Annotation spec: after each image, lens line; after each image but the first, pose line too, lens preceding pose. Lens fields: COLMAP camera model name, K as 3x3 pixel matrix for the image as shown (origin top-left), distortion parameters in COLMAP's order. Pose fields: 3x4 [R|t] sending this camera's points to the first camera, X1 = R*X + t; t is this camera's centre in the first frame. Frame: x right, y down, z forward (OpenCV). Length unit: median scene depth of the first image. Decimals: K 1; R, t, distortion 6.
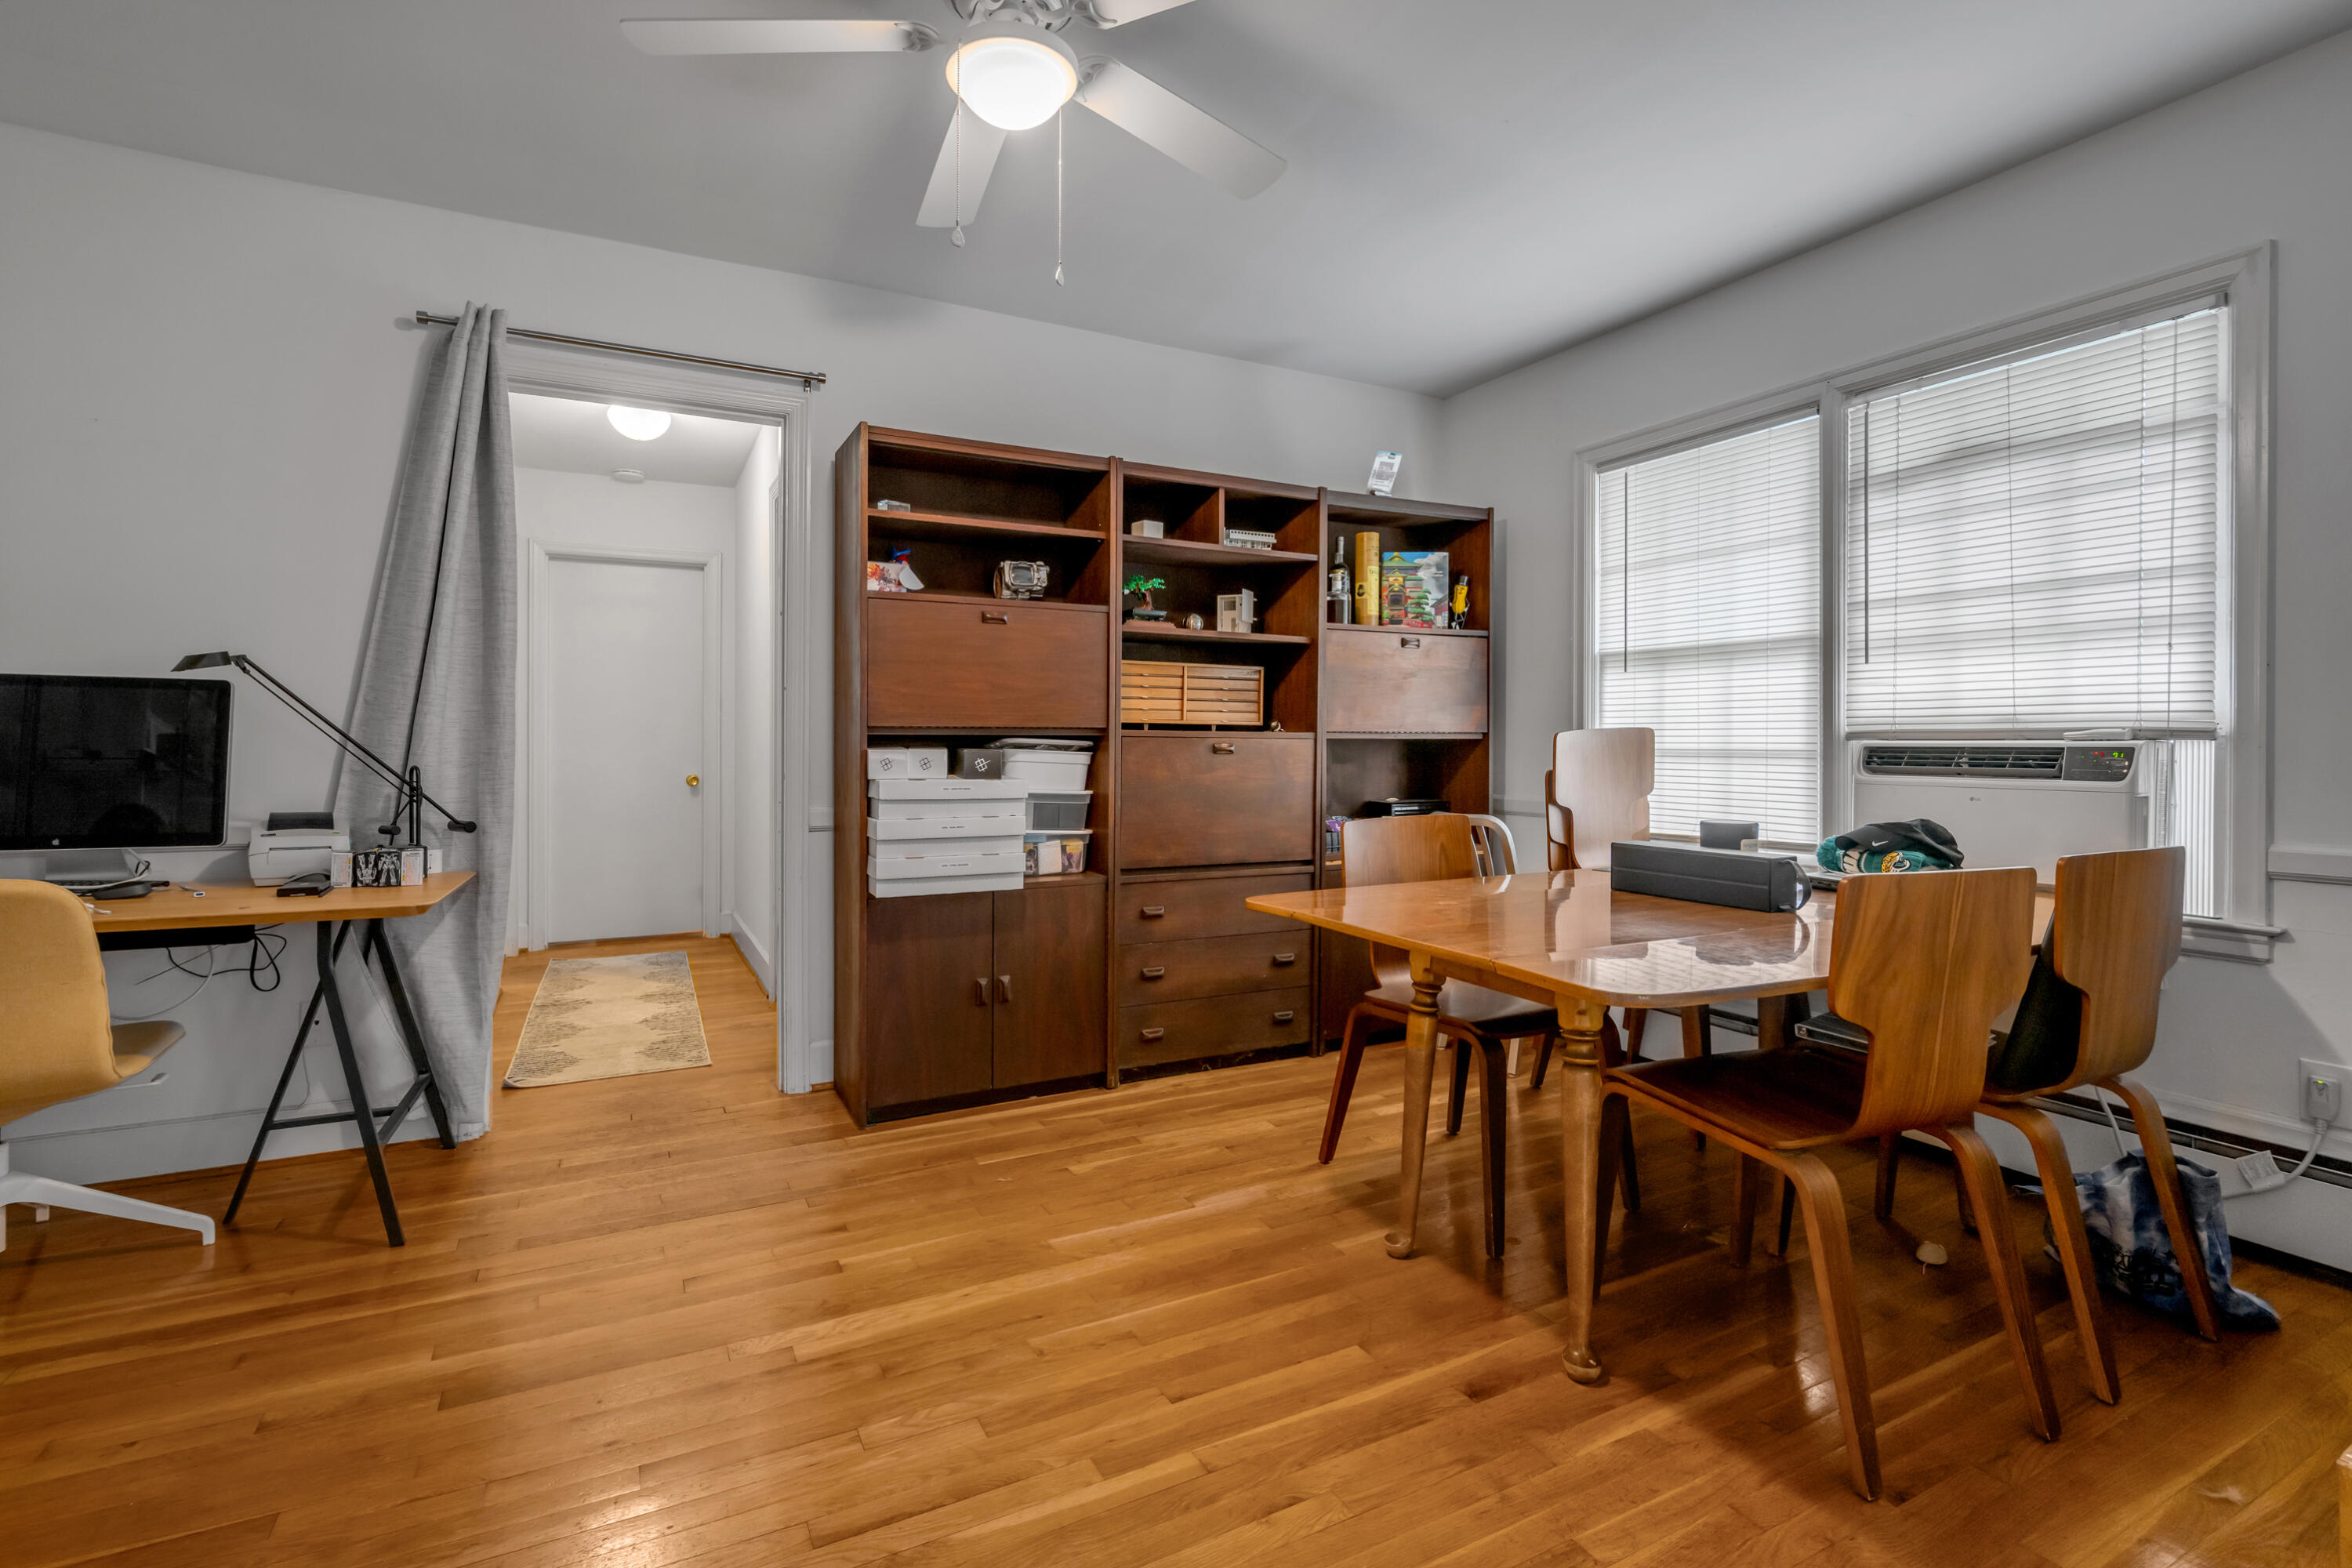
lens RADIAL K [[1053.0, 0, 1178.7], [0, 1053.0, 738.1], [0, 0, 1]] dist [-0.011717, -0.000025]
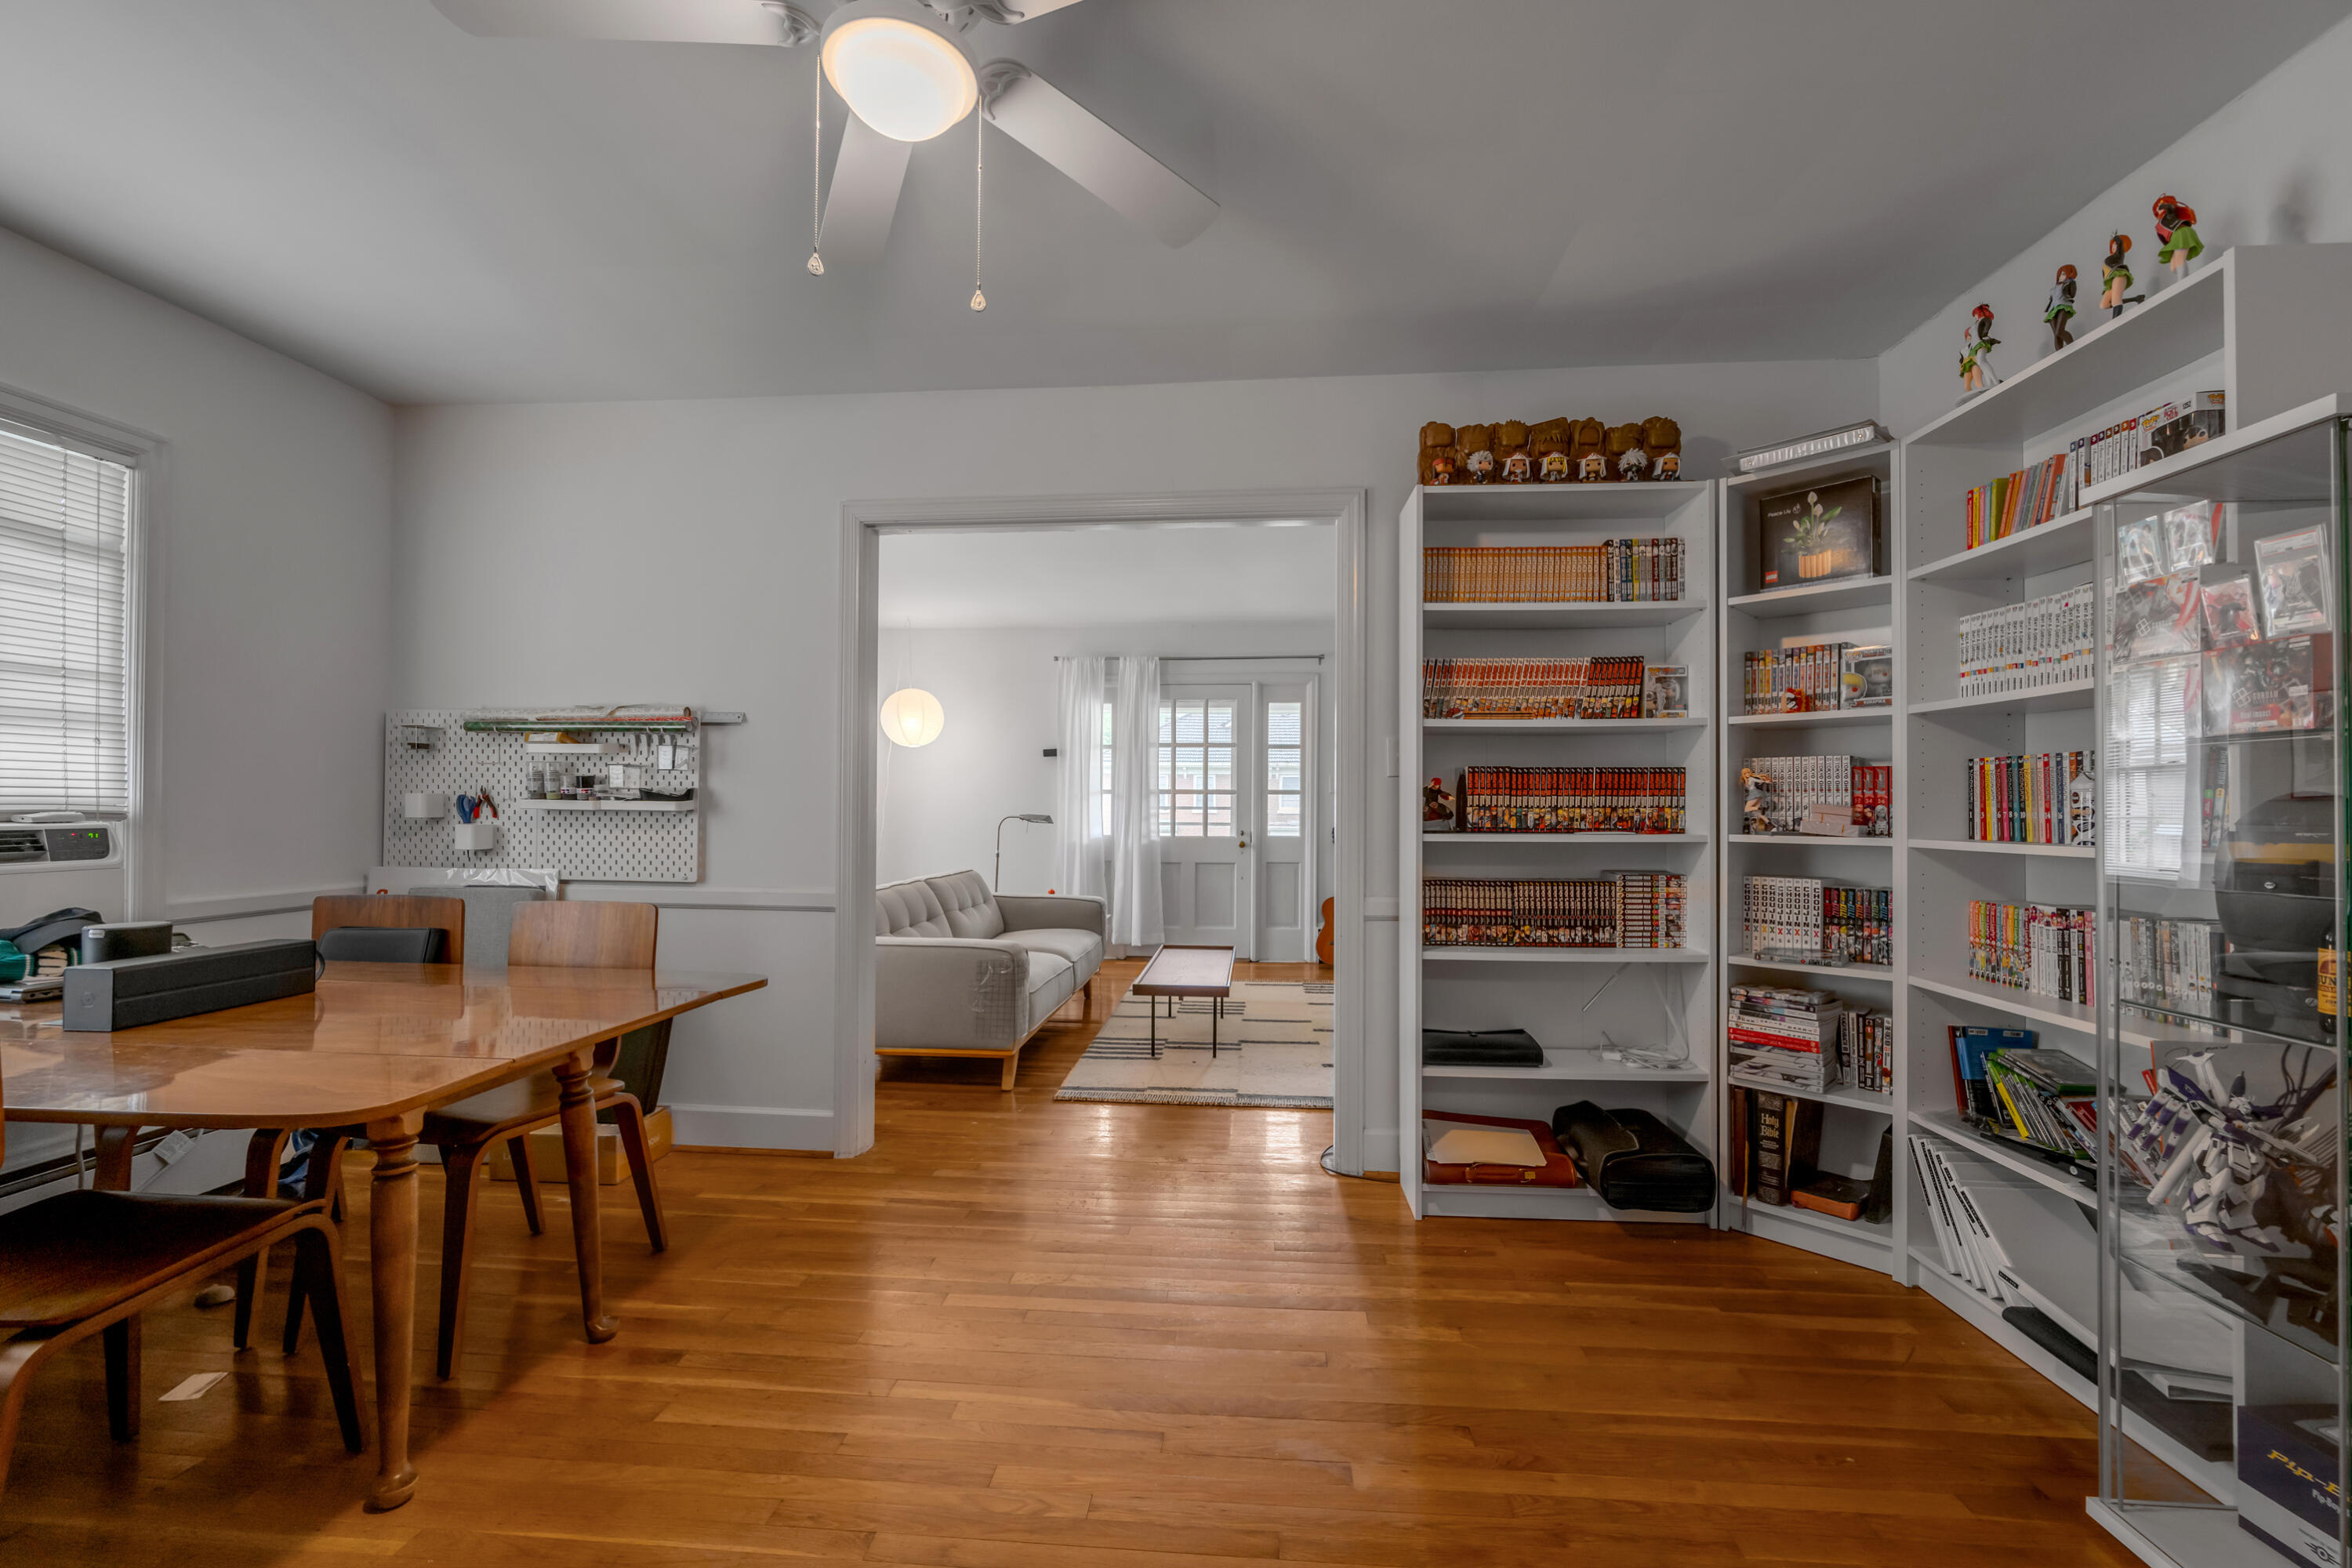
lens RADIAL K [[951.4, 0, 1179.6], [0, 951.4, 787.0], [0, 0, 1]] dist [0.000841, 0.000179]
pose [[-0.842097, -0.001120, 0.539326, -0.630803], [-0.011891, 0.999793, -0.016489, -0.033043], [-0.539196, -0.020299, -0.841936, 1.236049]]
